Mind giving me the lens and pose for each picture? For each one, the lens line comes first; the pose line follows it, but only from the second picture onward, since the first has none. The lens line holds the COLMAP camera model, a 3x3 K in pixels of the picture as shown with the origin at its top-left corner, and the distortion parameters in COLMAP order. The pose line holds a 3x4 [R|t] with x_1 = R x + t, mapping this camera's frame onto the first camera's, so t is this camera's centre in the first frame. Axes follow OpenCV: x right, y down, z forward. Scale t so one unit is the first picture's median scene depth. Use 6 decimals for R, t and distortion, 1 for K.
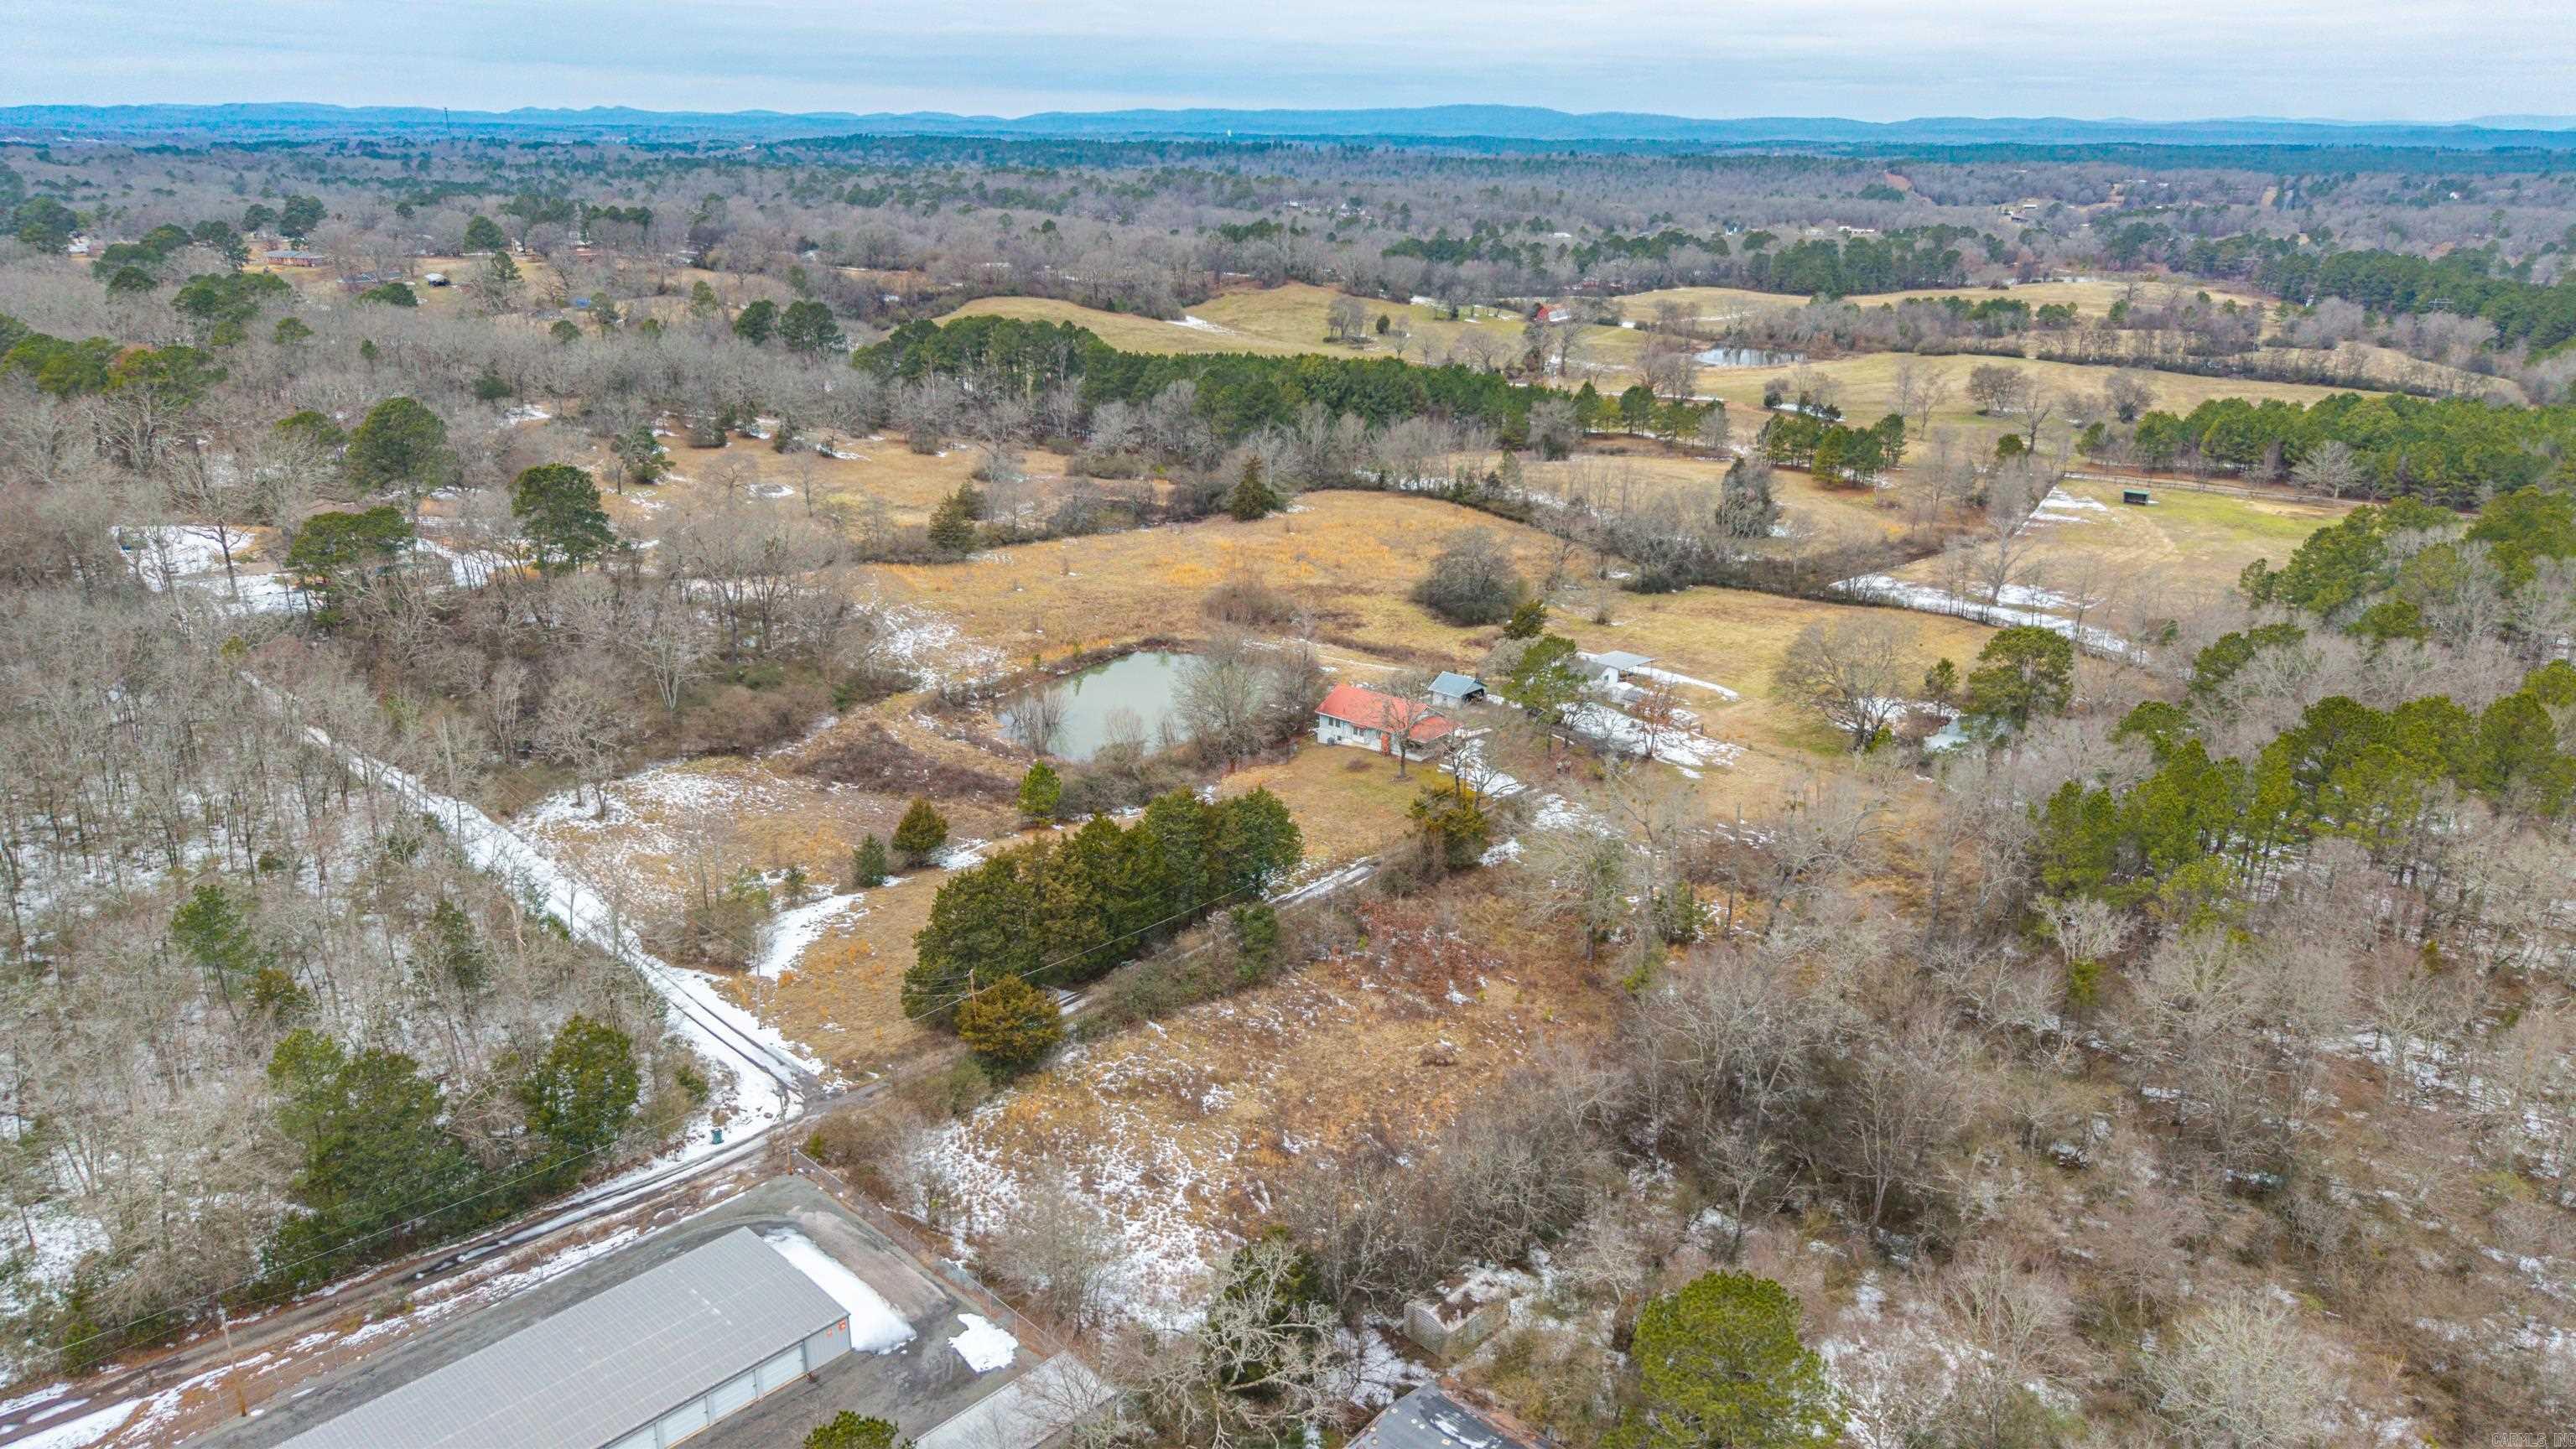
lens RADIAL K [[1684.7, 0, 1288.0], [0, 1684.7, 724.5], [0, 0, 1]] dist [0.012096, -0.014358]
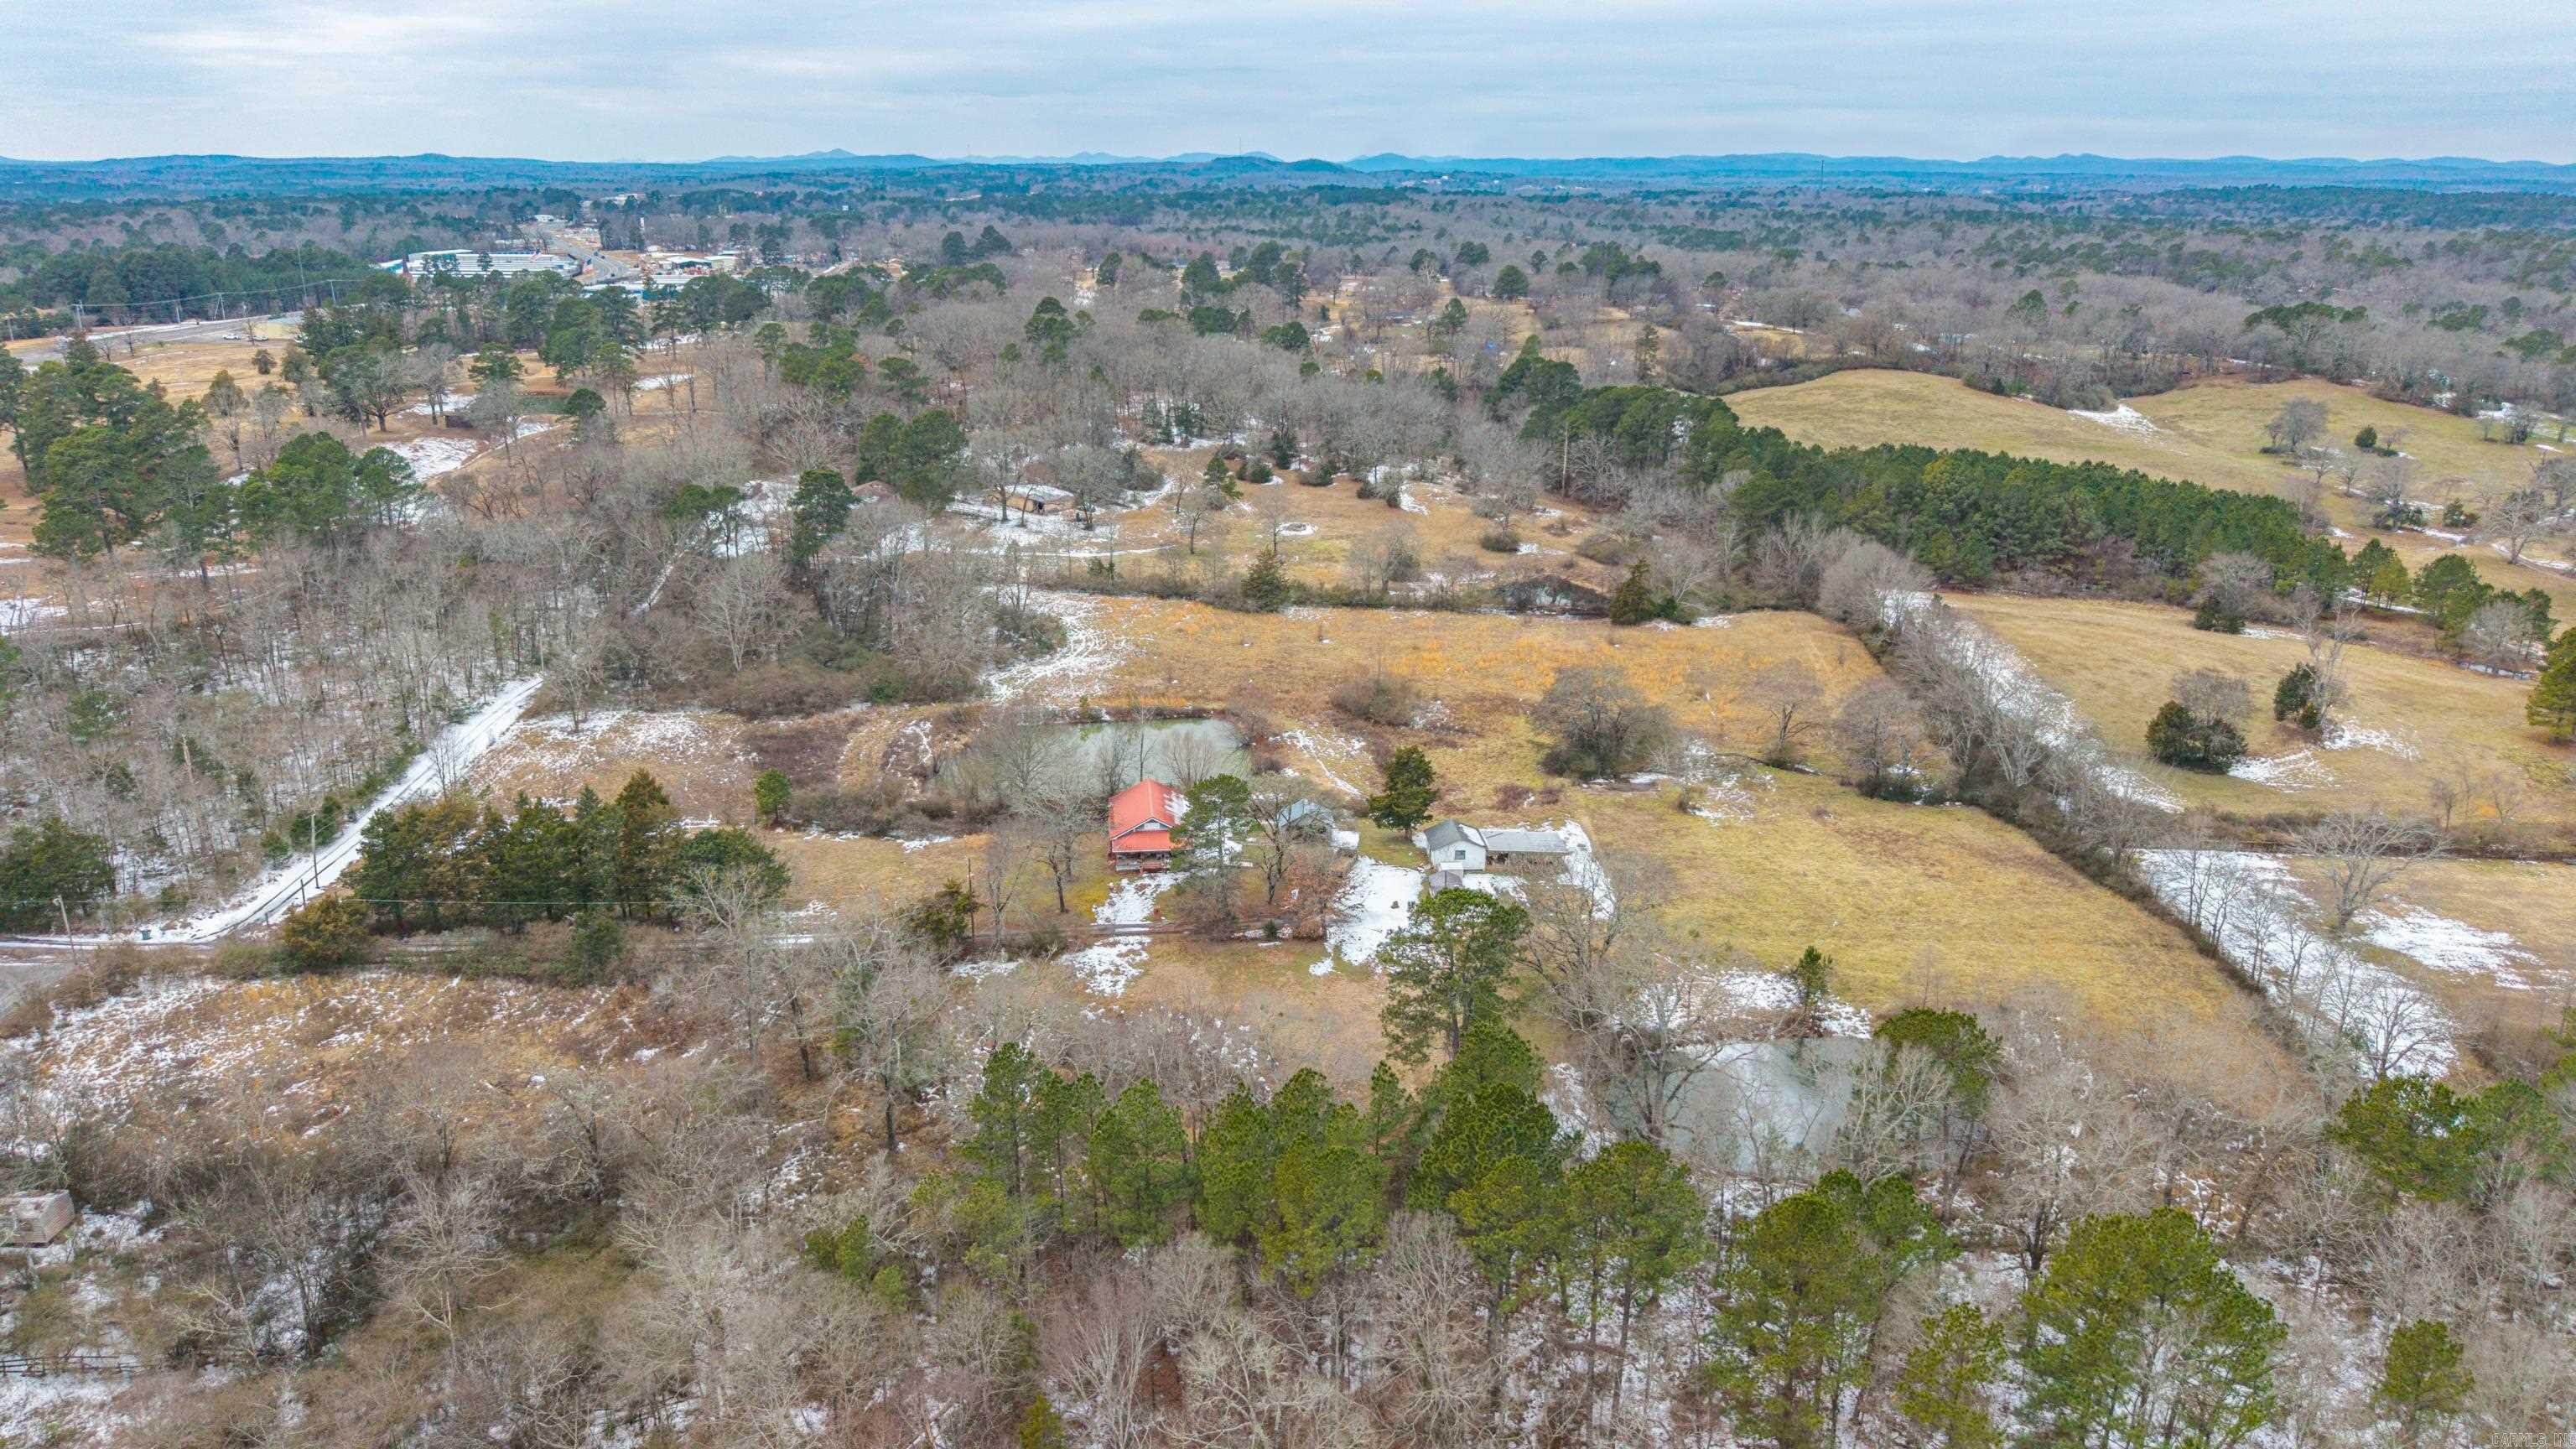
lens RADIAL K [[1684.7, 0, 1288.0], [0, 1684.7, 724.5], [0, 0, 1]] dist [0.012096, -0.014358]
pose [[0.719380, 0.211860, -0.661519, 0.461714], [-0.230697, 0.971165, 0.060153, -0.084357], [0.655188, 0.109337, 0.747512, 0.221160]]
